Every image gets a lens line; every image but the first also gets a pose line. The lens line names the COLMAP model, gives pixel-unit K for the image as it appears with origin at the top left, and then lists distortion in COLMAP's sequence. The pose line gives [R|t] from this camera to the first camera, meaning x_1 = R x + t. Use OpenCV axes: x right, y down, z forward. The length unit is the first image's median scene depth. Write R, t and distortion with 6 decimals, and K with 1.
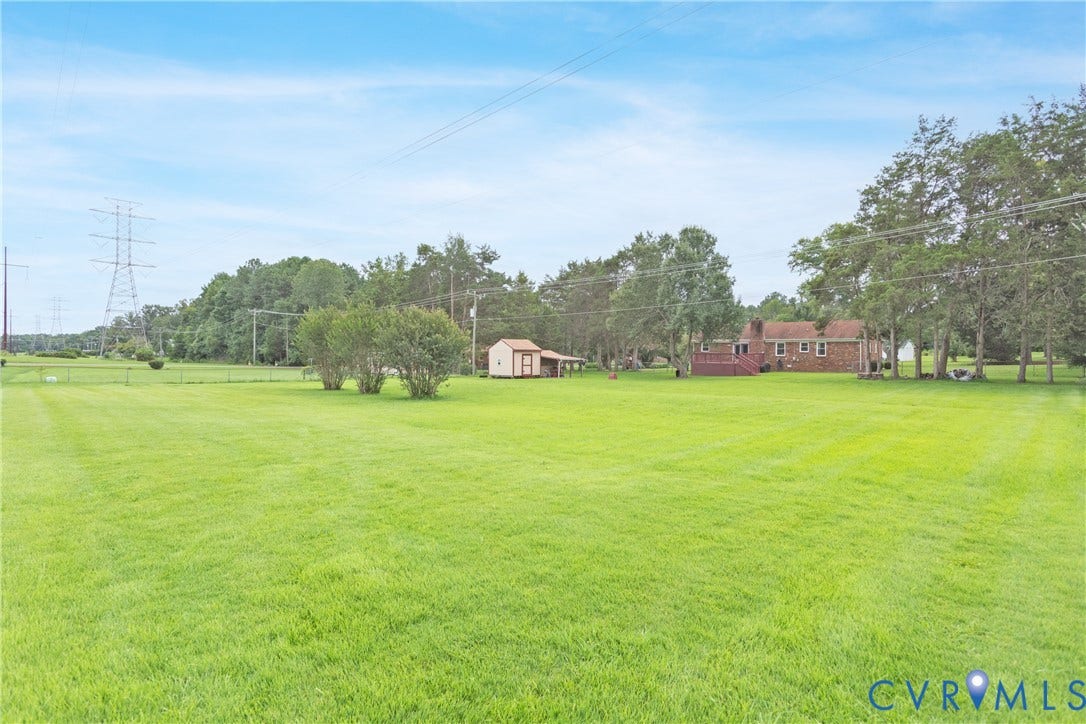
lens RADIAL K [[479.7, 0, 534.5], [0, 479.7, 361.7], [0, 0, 1]] dist [-0.001259, 0.000262]
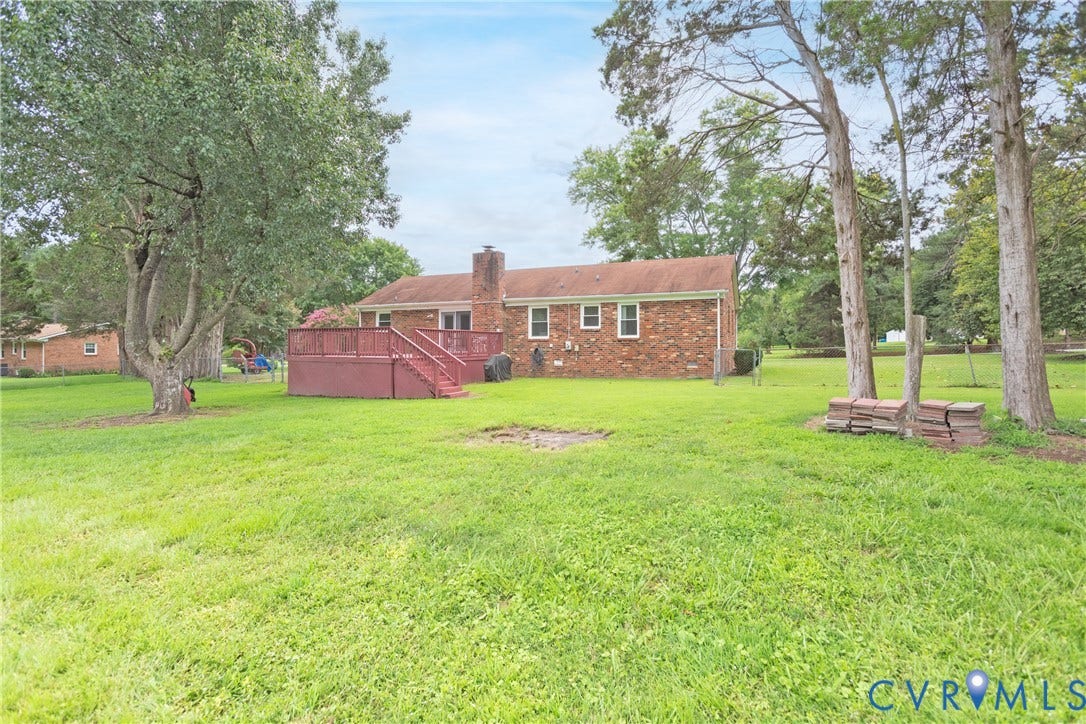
lens RADIAL K [[479.7, 0, 534.5], [0, 479.7, 361.7], [0, 0, 1]] dist [-0.001259, 0.000262]
pose [[0.925093, -0.008198, 0.379651, 0.361320], [0.004525, 0.999934, 0.010564, 0.003168], [-0.379713, -0.008055, 0.925069, 0.637554]]
